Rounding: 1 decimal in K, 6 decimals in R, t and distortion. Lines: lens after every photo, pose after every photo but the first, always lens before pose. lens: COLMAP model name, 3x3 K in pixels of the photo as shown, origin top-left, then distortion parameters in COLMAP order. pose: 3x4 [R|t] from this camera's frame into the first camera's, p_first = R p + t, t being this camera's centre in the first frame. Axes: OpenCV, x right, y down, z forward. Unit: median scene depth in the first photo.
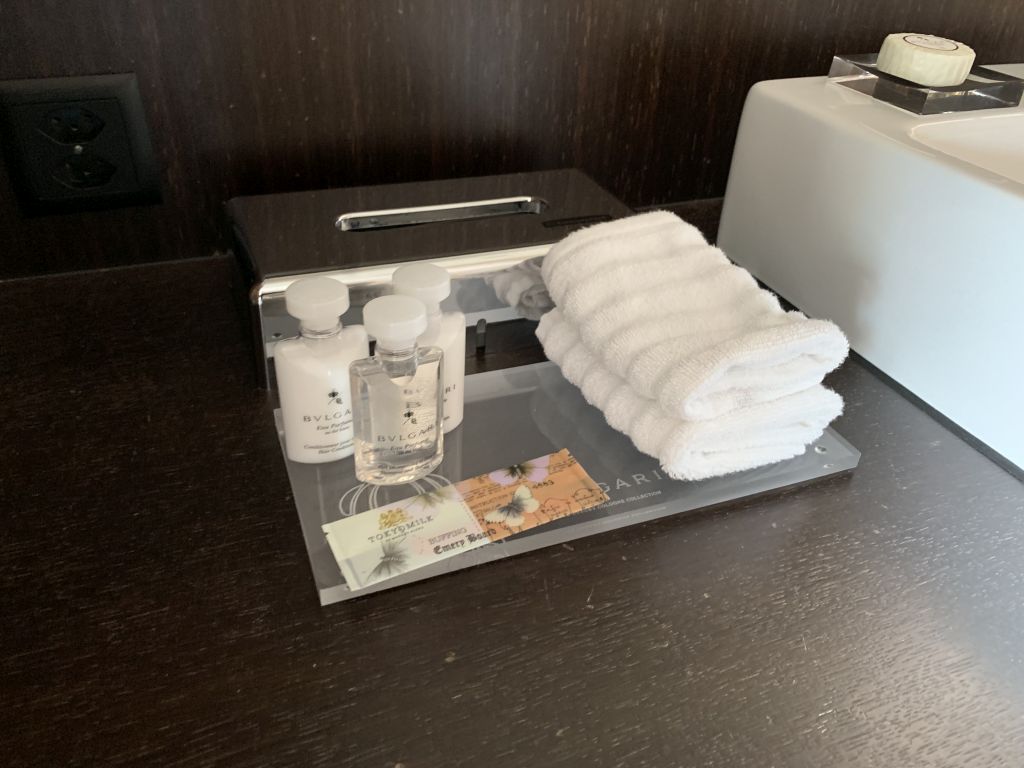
lens RADIAL K [[785.8, 0, 508.0], [0, 785.8, 384.9], [0, 0, 1]] dist [0.025903, -0.011141]
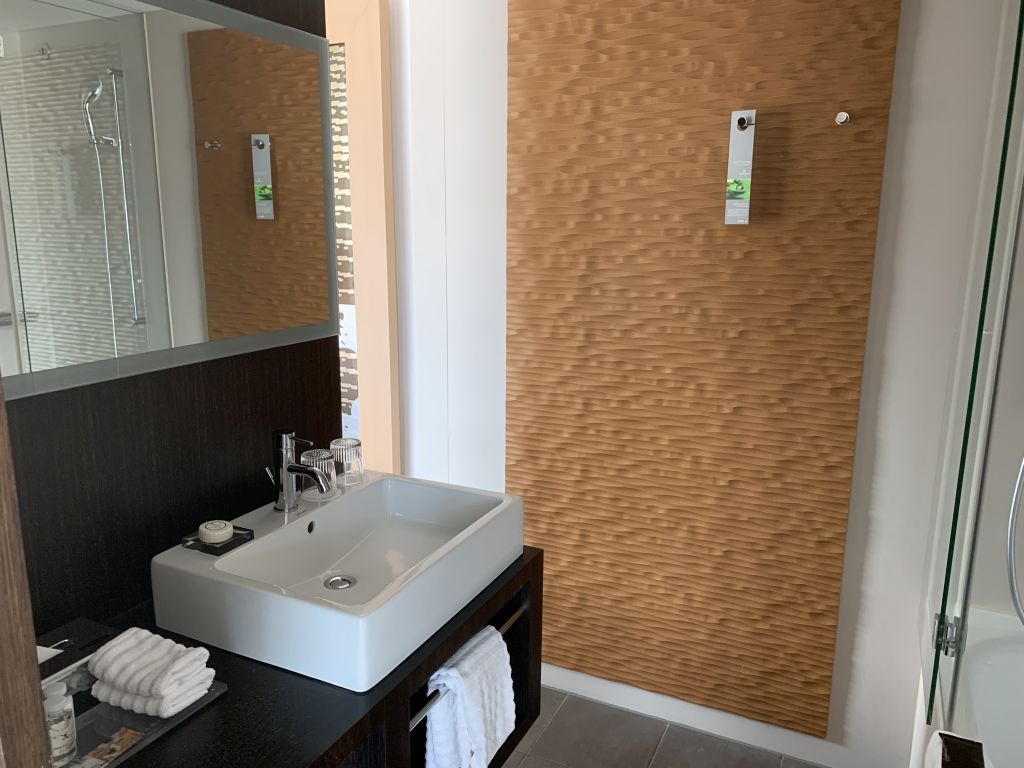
lens RADIAL K [[785.8, 0, 482.5], [0, 785.8, 401.4], [0, 0, 1]] dist [0.025903, -0.011141]
pose [[0.759585, -0.191264, 0.621650, -0.460058], [0.397517, 0.893014, -0.210964, 0.142807], [-0.514793, 0.407361, 0.754351, -2.135300]]
